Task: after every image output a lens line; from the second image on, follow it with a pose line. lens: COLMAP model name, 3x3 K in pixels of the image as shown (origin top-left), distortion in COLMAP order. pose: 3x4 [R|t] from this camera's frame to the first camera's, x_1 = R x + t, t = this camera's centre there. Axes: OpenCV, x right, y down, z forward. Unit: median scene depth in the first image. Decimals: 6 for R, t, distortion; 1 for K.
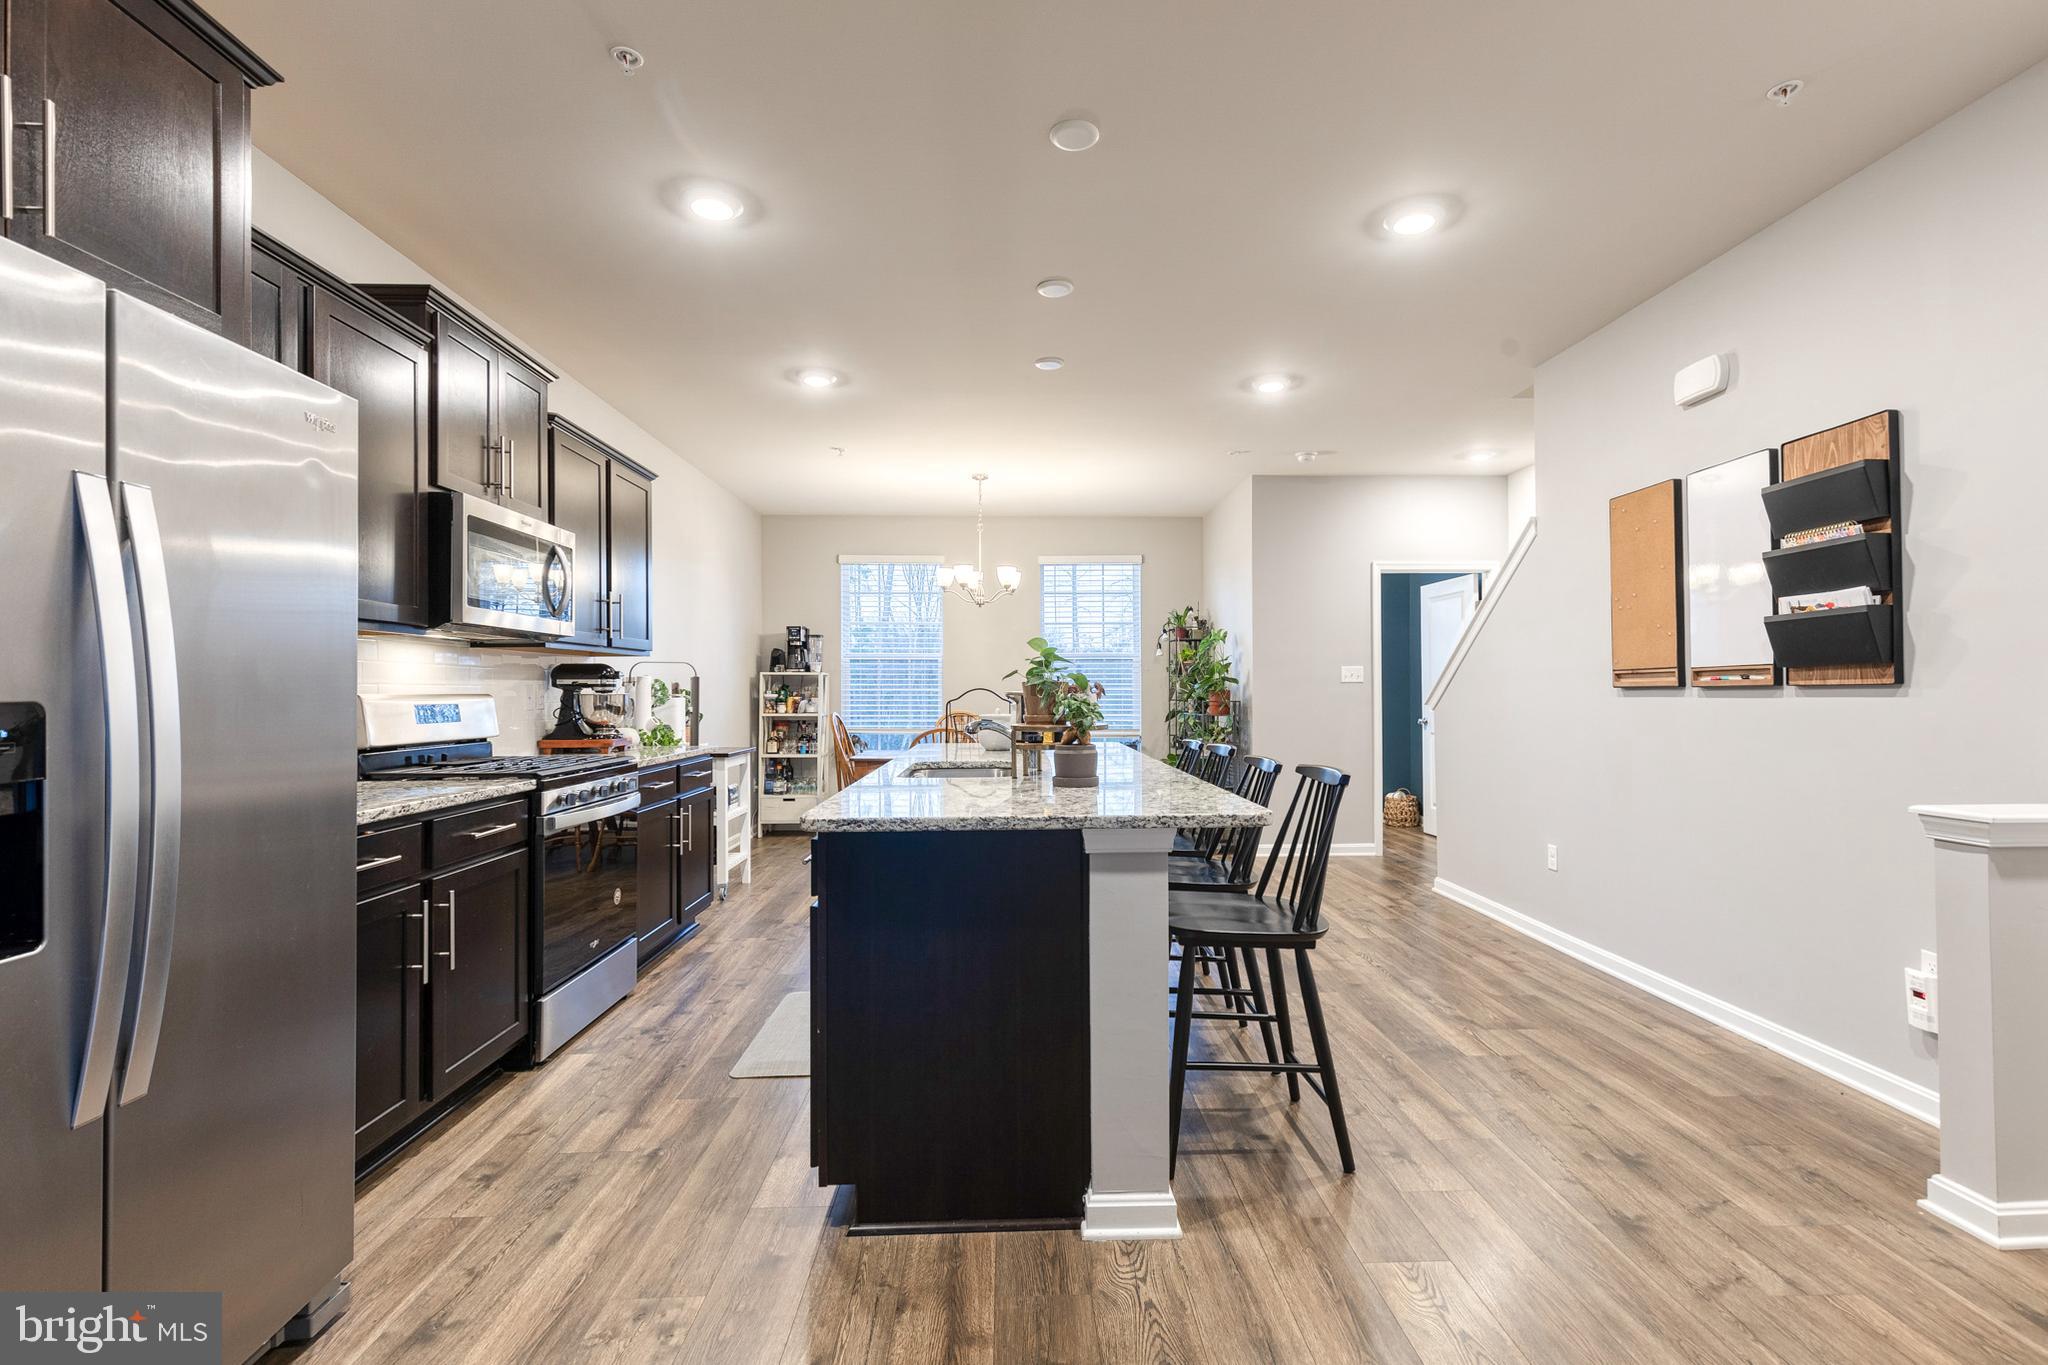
lens RADIAL K [[934.0, 0, 1039.9], [0, 934.0, 690.4], [0, 0, 1]] dist [0.007062, -0.000772]
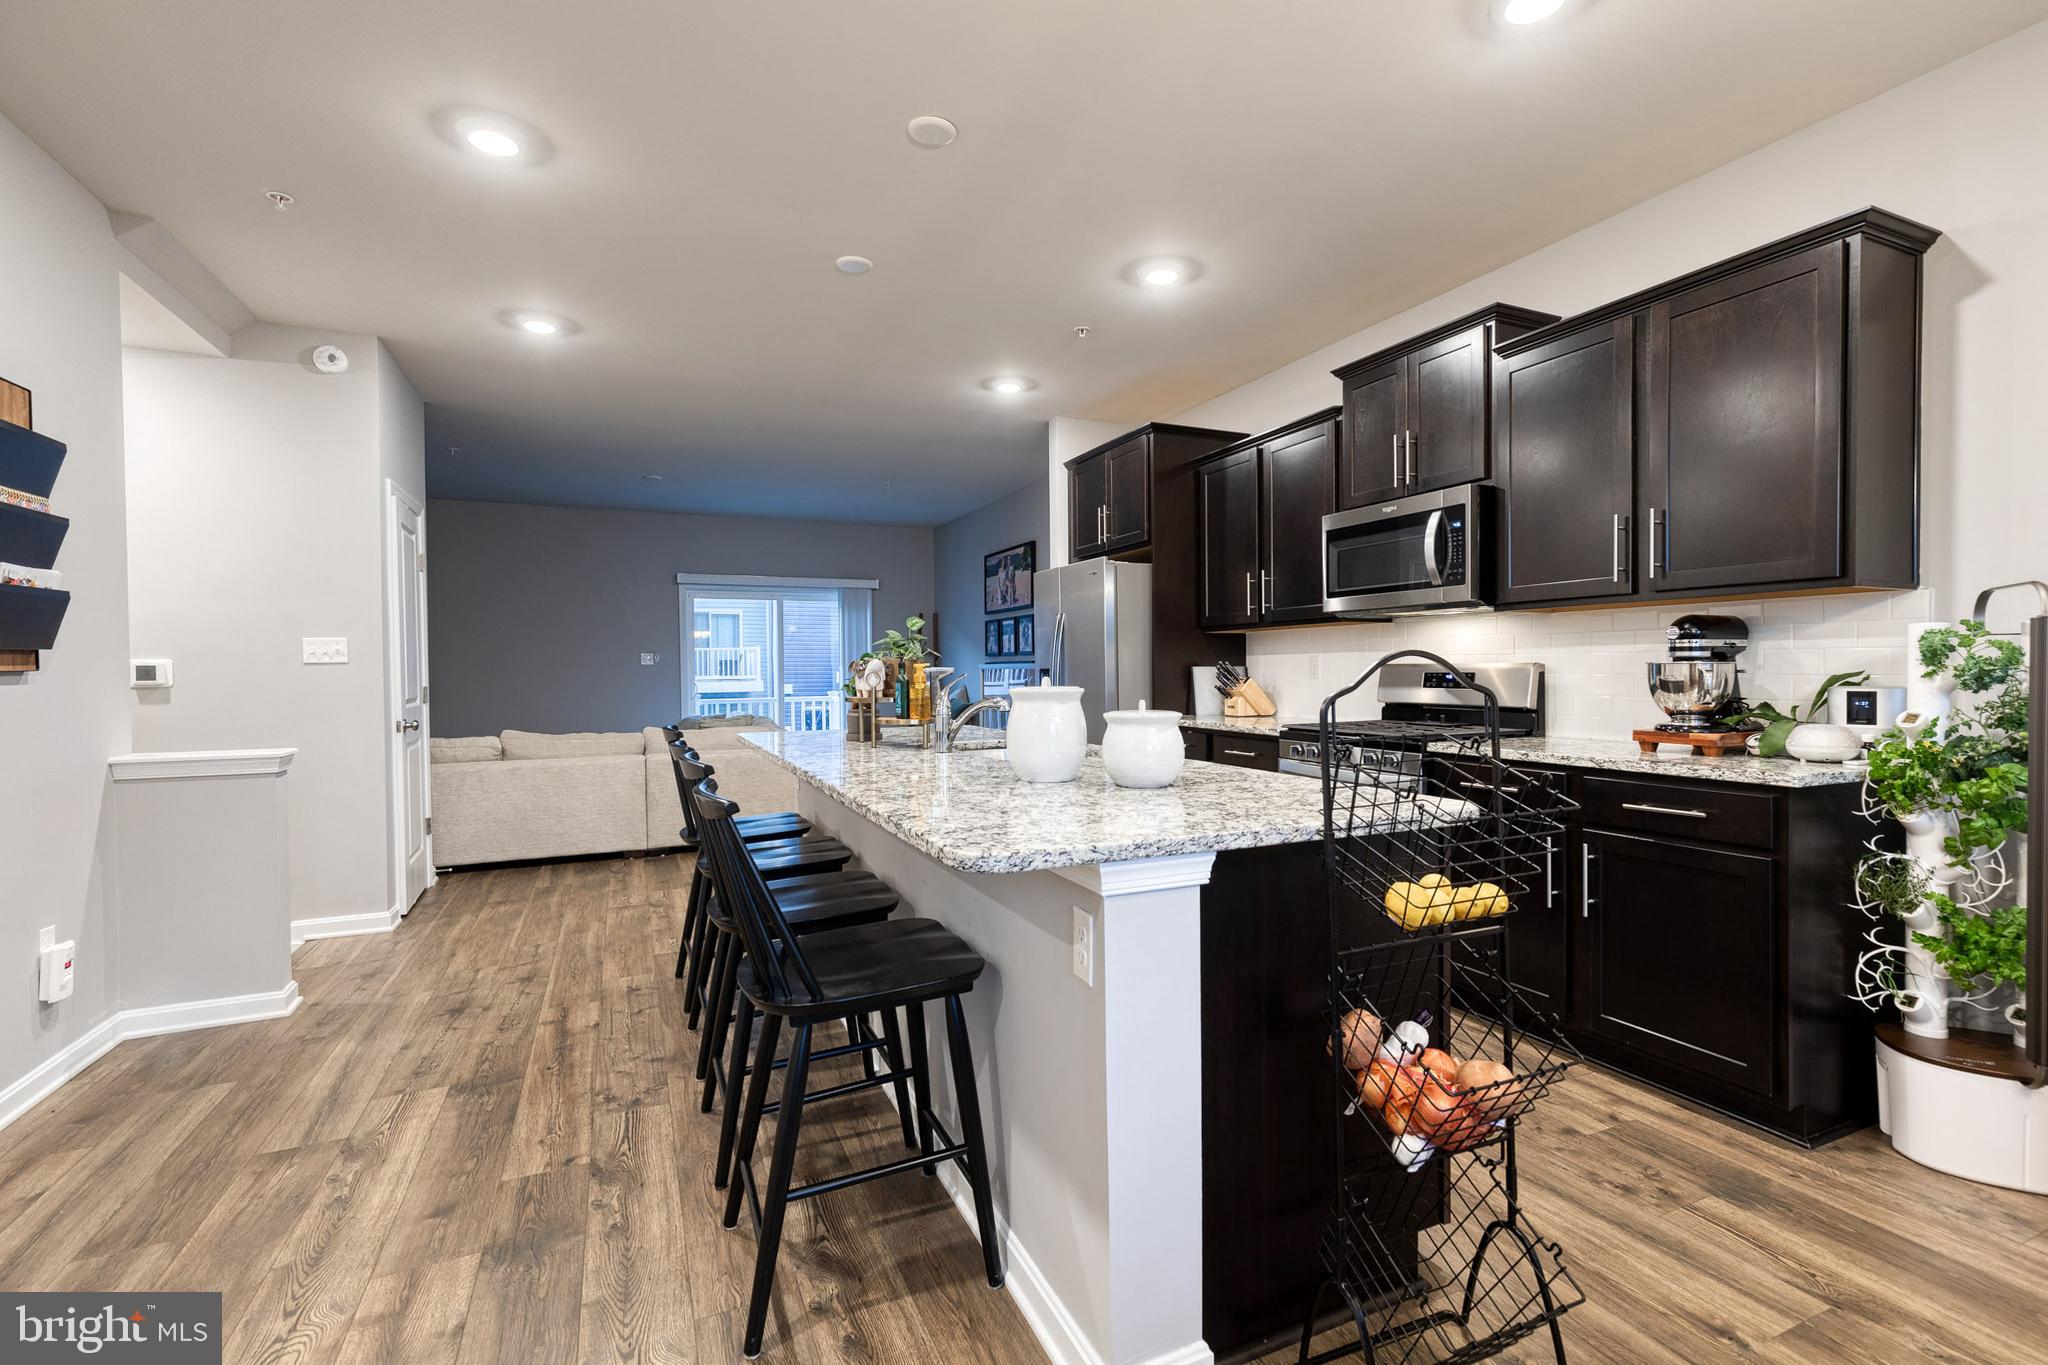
lens RADIAL K [[934.0, 0, 1062.0], [0, 934.0, 662.1], [0, 0, 1]] dist [0.007062, -0.000772]
pose [[-0.921368, 0.011502, -0.388522, 0.207744], [0.012160, 0.999926, 0.000765, -0.003550], [0.388502, -0.004020, -0.921439, 1.620674]]
